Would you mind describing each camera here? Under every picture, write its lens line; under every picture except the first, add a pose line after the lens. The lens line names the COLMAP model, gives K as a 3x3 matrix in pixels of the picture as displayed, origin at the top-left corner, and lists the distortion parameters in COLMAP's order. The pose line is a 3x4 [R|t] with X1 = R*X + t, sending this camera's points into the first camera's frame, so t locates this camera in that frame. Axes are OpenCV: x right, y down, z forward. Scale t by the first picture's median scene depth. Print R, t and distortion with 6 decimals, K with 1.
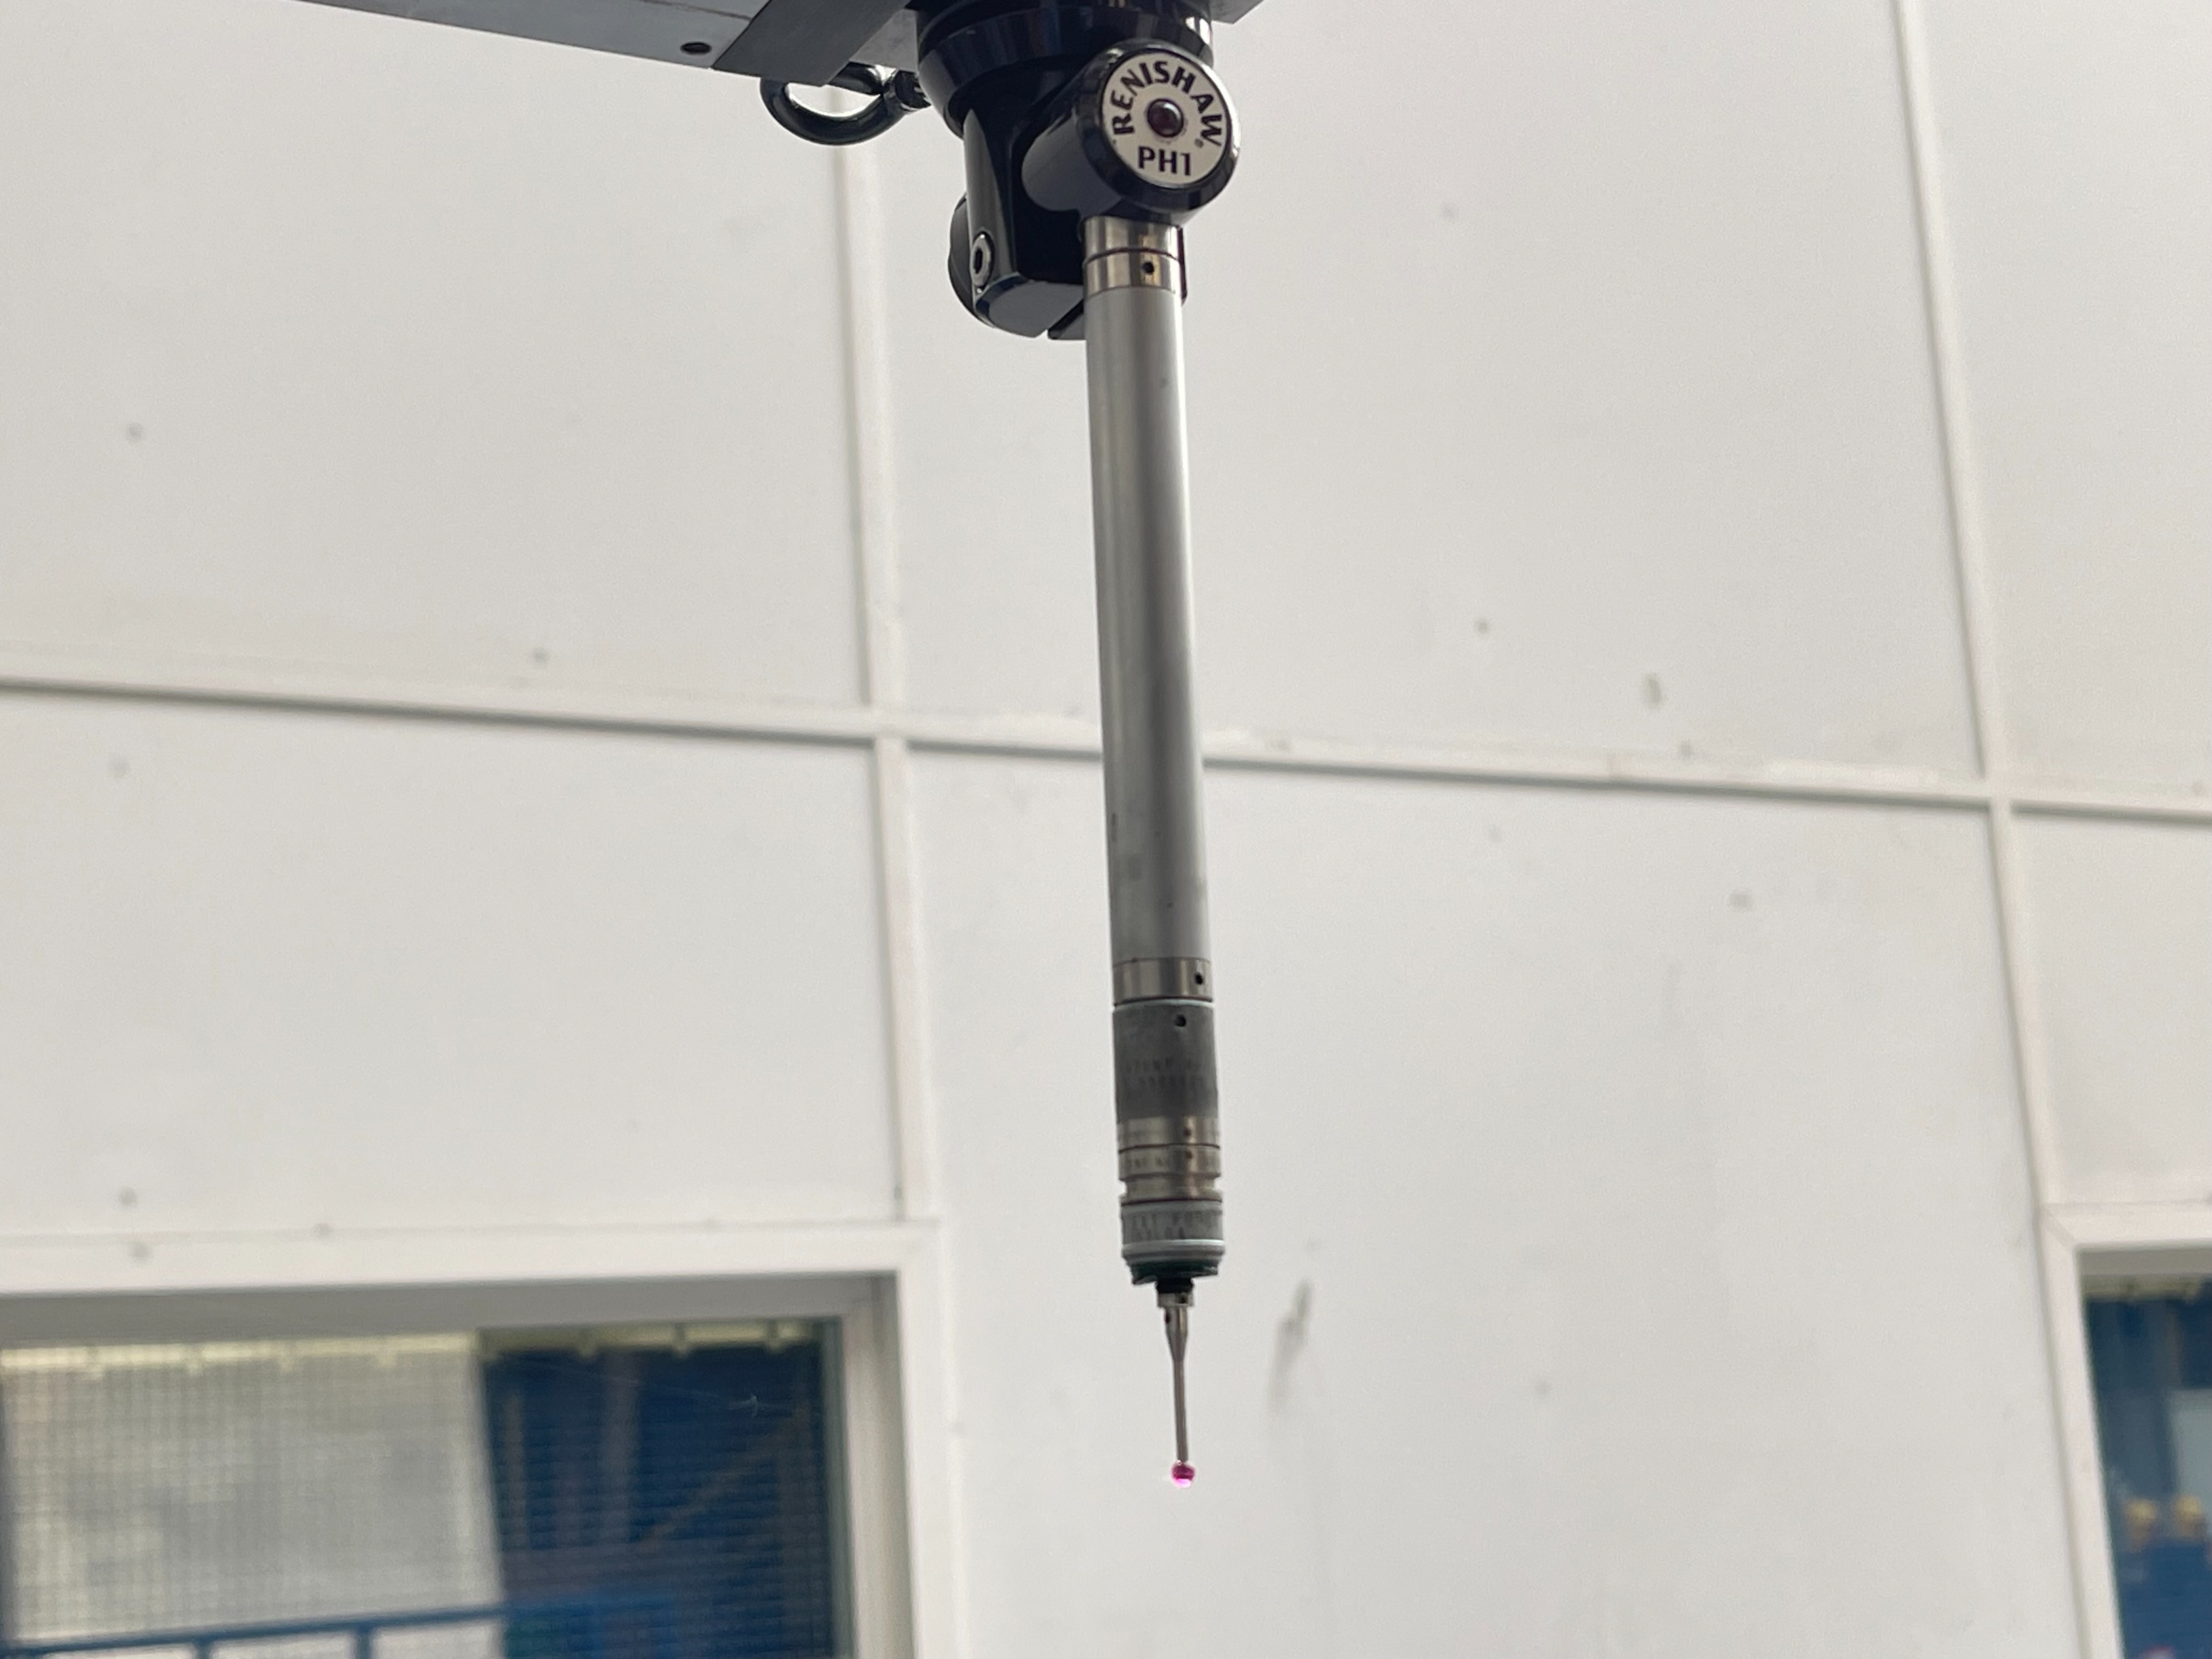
lens RADIAL K [[3275.2, 0, 1106.0], [0, 3275.2, 829.5], [0, 0, 1]] dist [0.217529, -0.979745]
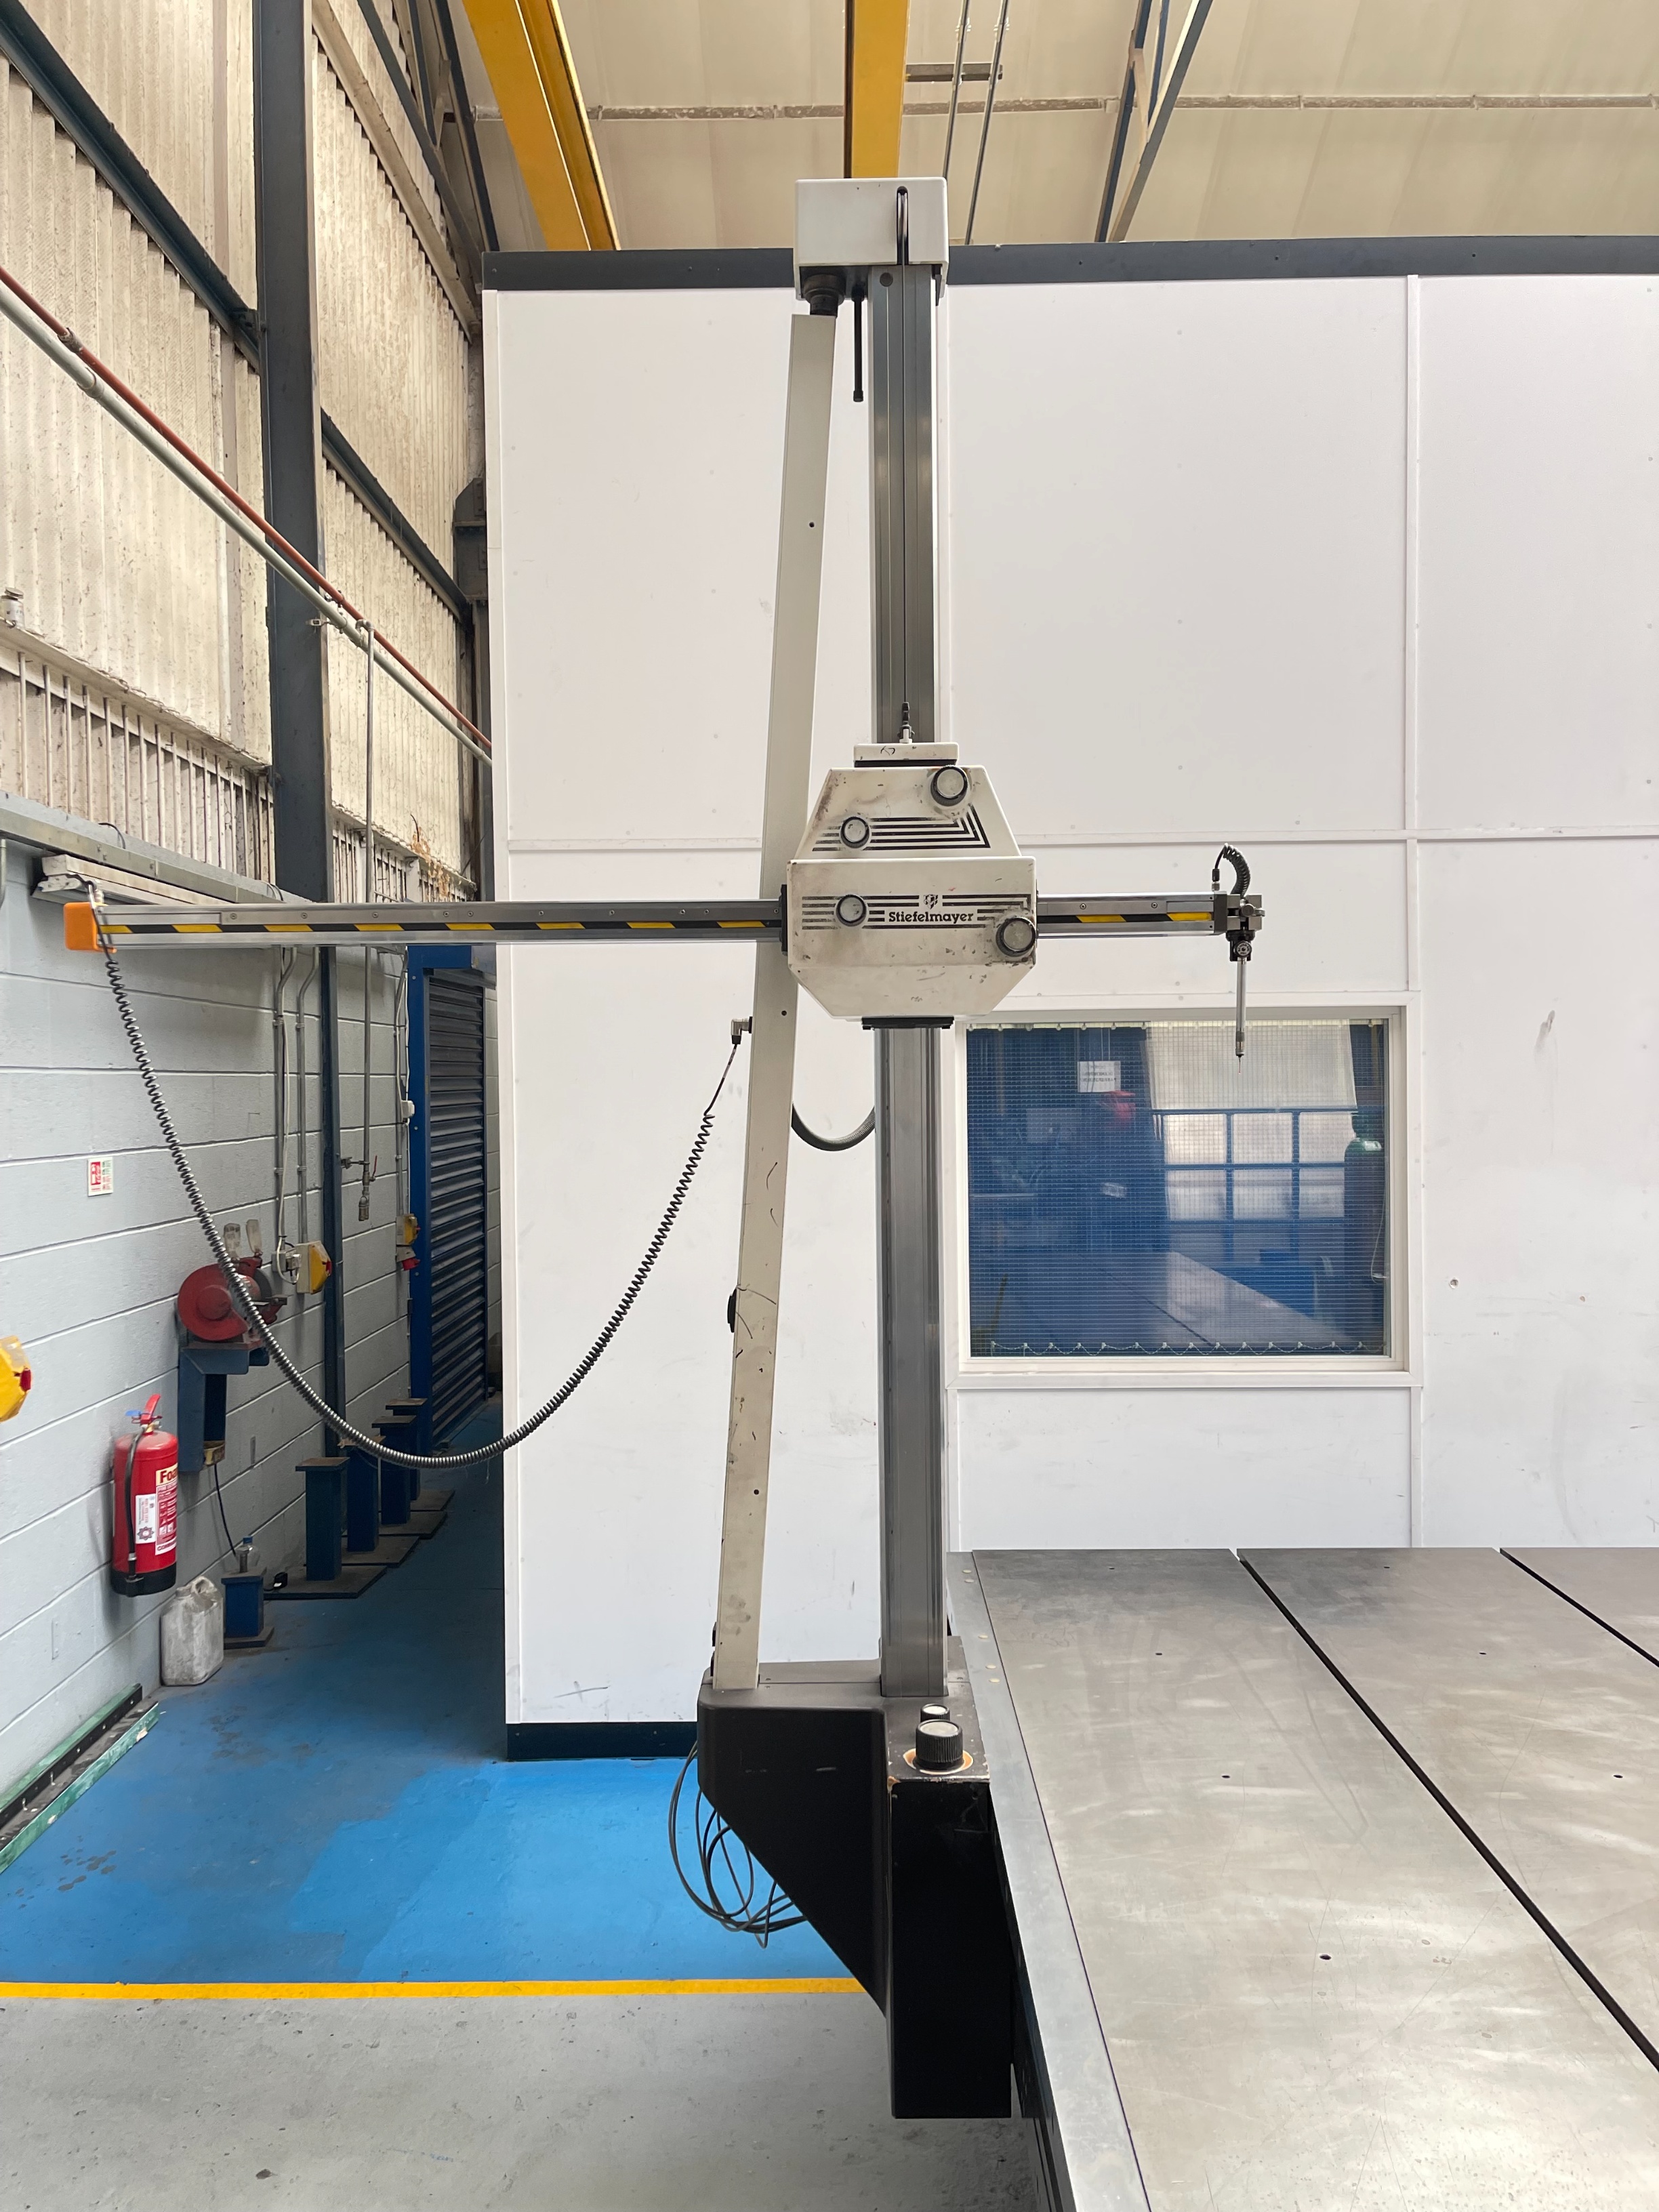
lens RADIAL K [[1697.7, 0, 829.5], [0, 1697.7, 1106.0], [0, 0, 1]] dist [0.018956, -0.001581]
pose [[0.874426, 0.059347, -0.481516, 1.536830], [0.052222, 0.975210, 0.215029, -0.979764], [0.482341, -0.213173, 0.849650, -4.464457]]
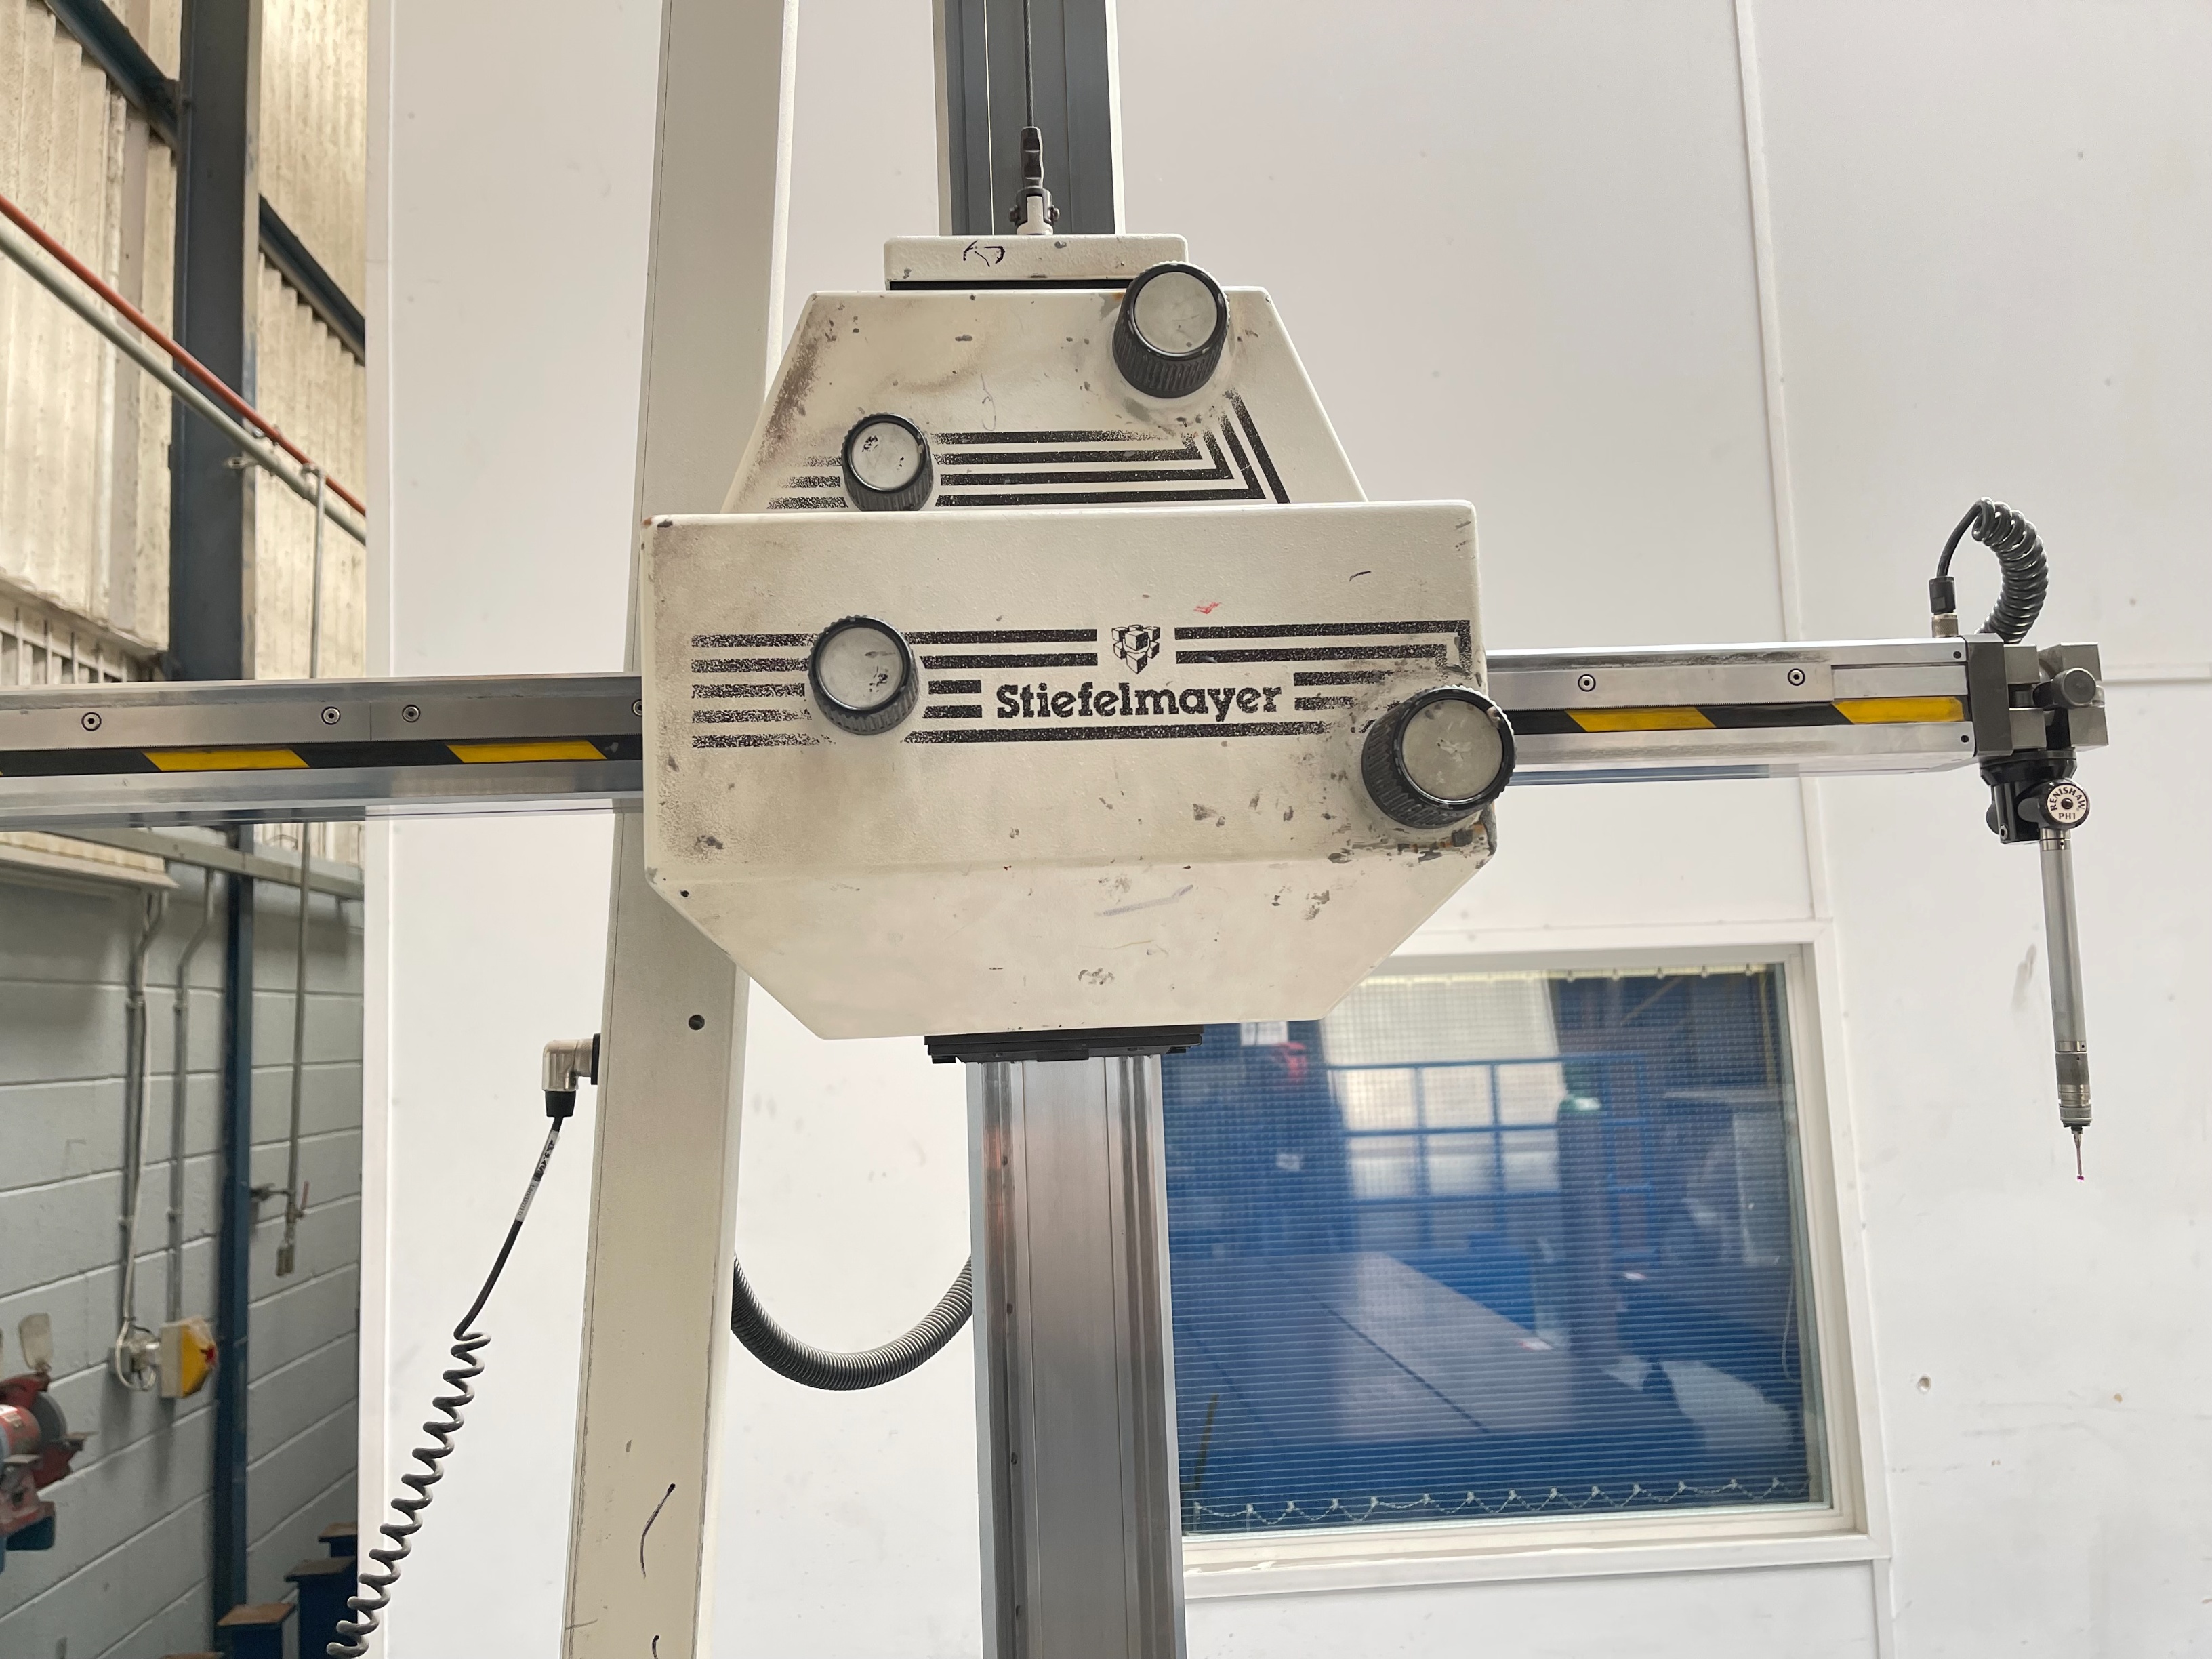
lens RADIAL K [[1697.7, 0, 1072.0], [0, 1697.7, 842.2], [0, 0, 1]] dist [0.018956, -0.001581]
pose [[0.905808, -0.016921, -0.423350, -0.175308], [0.065342, 0.992827, 0.100124, -0.428184], [0.418620, -0.118355, 0.900416, -1.120028]]
